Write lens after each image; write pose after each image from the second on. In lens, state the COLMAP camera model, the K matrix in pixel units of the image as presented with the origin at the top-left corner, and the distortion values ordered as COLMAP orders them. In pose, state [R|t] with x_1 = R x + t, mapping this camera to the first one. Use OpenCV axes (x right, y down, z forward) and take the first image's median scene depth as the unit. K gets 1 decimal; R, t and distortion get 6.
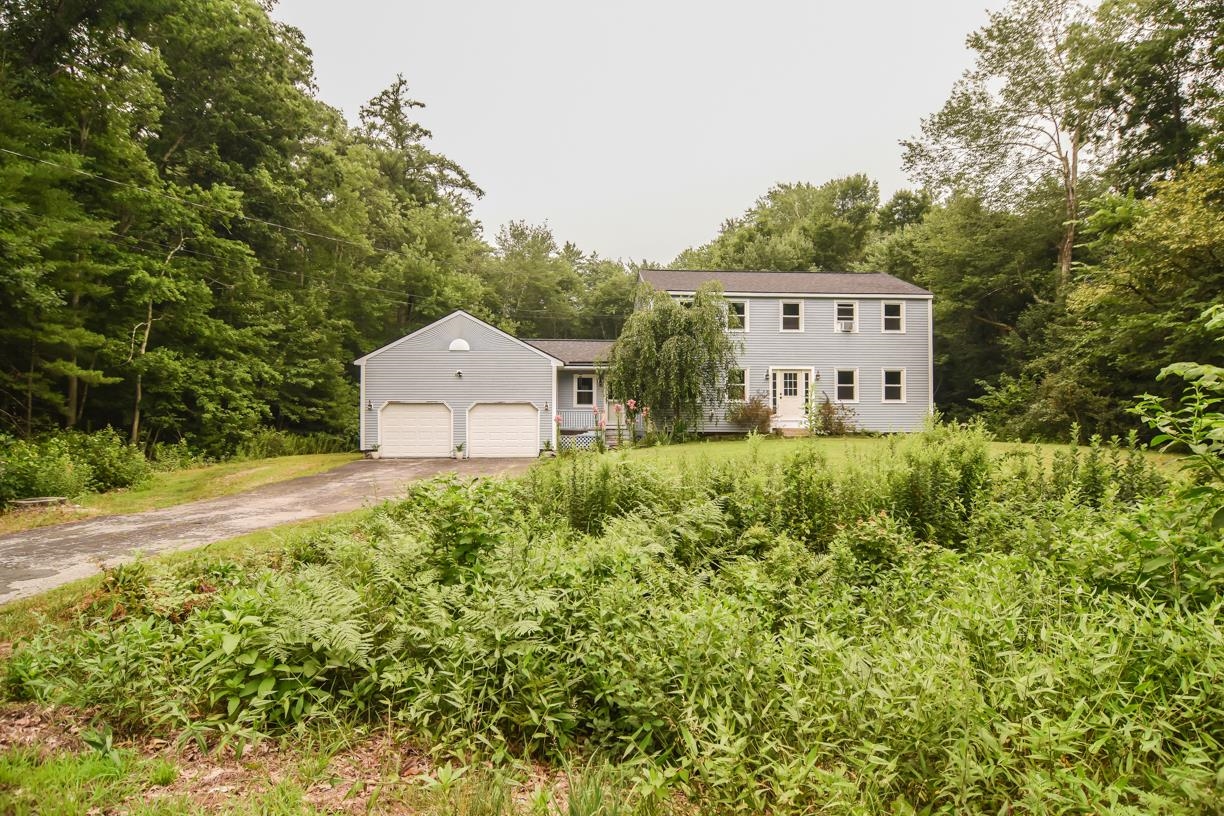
lens RADIAL K [[640.1, 0, 612.8], [0, 640.1, 409.2], [0, 0, 1]] dist [0.000574, -0.000012]
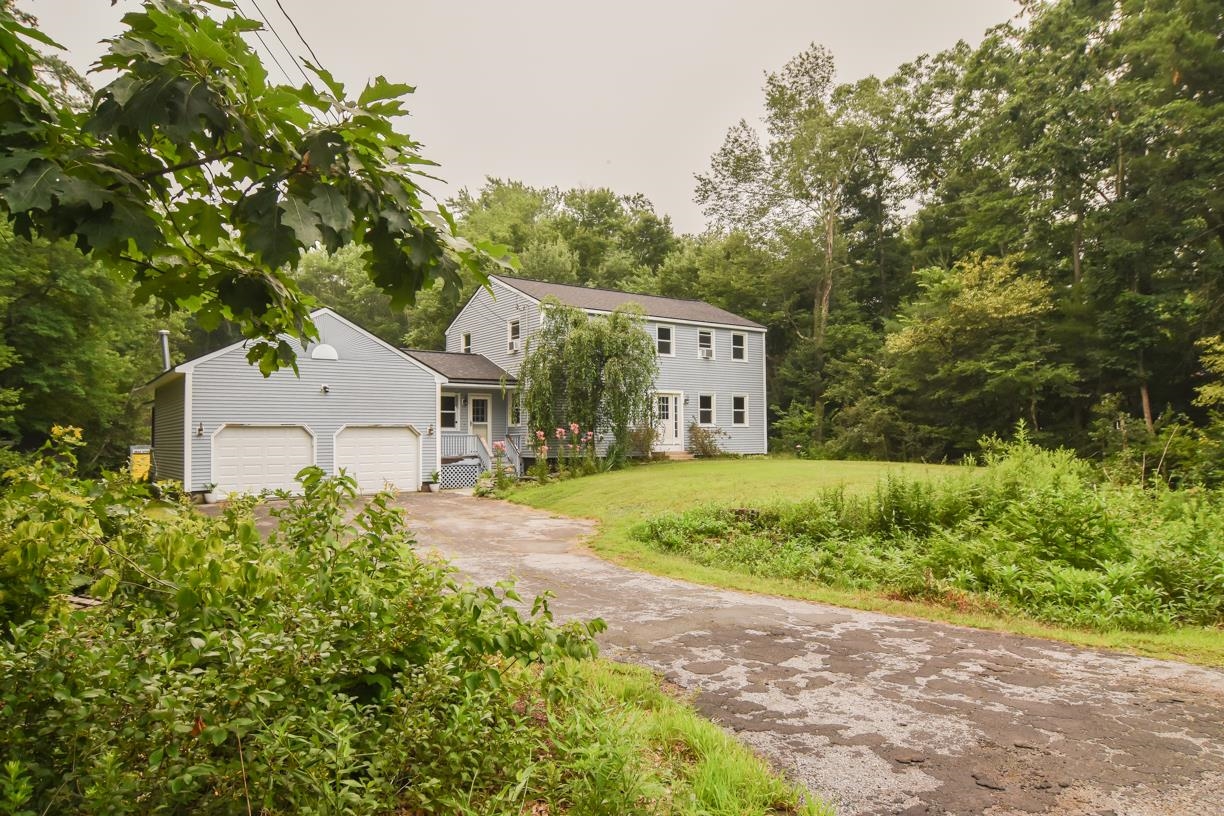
lens RADIAL K [[791.1, 0, 612.4], [0, 791.1, 408.5], [0, 0, 1]] dist [0.000741, 0.000090]
pose [[0.850810, 0.013318, 0.525304, -0.441878], [0.002962, 0.999541, -0.030140, -0.000846], [-0.525465, 0.027199, 0.850381, -0.014559]]
